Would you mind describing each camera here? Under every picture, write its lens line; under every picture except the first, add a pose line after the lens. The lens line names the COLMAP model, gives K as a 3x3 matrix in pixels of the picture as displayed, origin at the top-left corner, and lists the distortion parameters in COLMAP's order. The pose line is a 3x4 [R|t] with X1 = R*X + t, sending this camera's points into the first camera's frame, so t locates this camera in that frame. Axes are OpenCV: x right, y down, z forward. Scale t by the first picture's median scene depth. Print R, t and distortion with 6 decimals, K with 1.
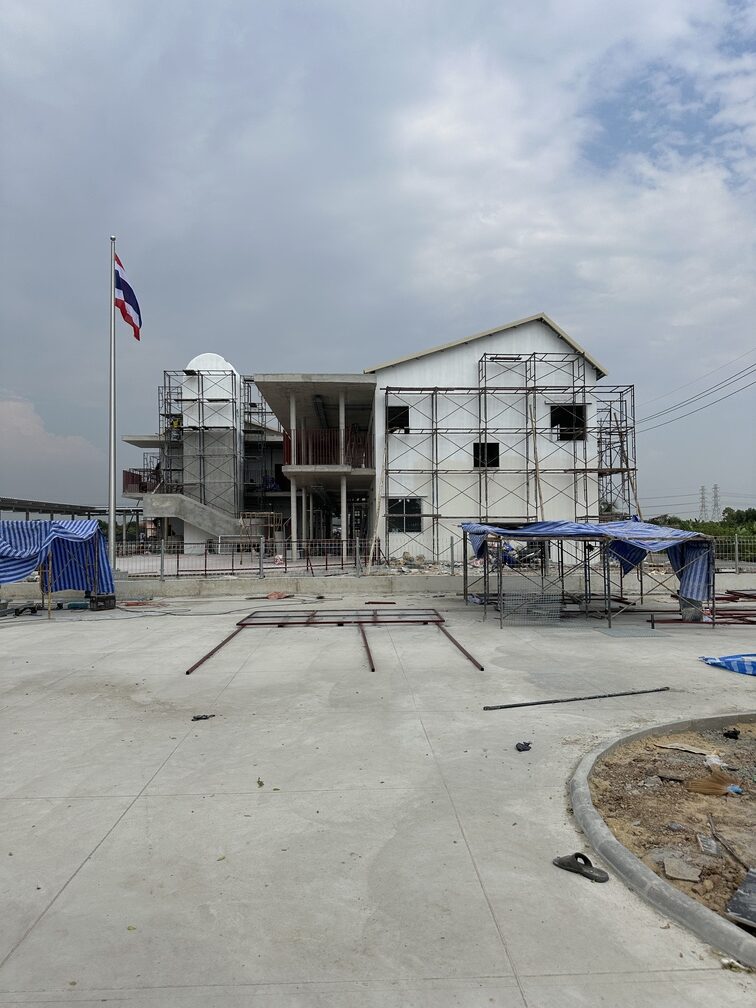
lens RADIAL K [[726.1, 0, 386.6], [0, 726.1, 497.9], [0, 0, 1]] dist [0.037482, -0.053012]
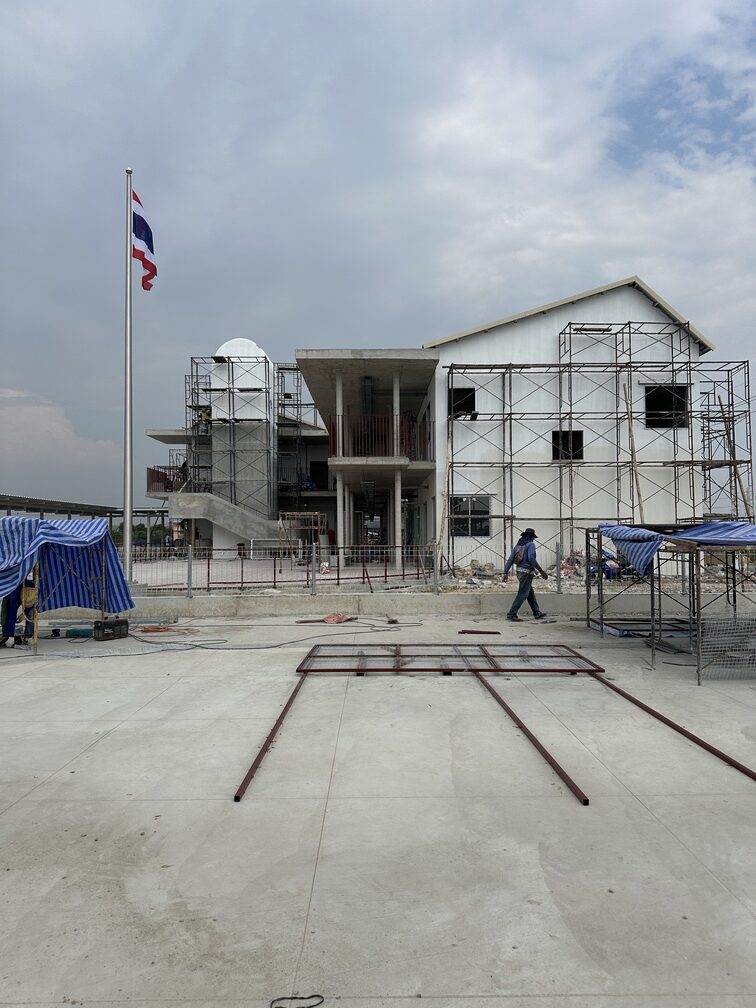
lens RADIAL K [[726.1, 0, 375.0], [0, 726.1, 506.1], [0, 0, 1]] dist [0.037482, -0.053012]
pose [[0.998810, 0.001651, -0.048735, -0.045122], [-0.001336, 0.999978, 0.006498, 0.006506], [0.048744, -0.006425, 0.998791, 0.145848]]
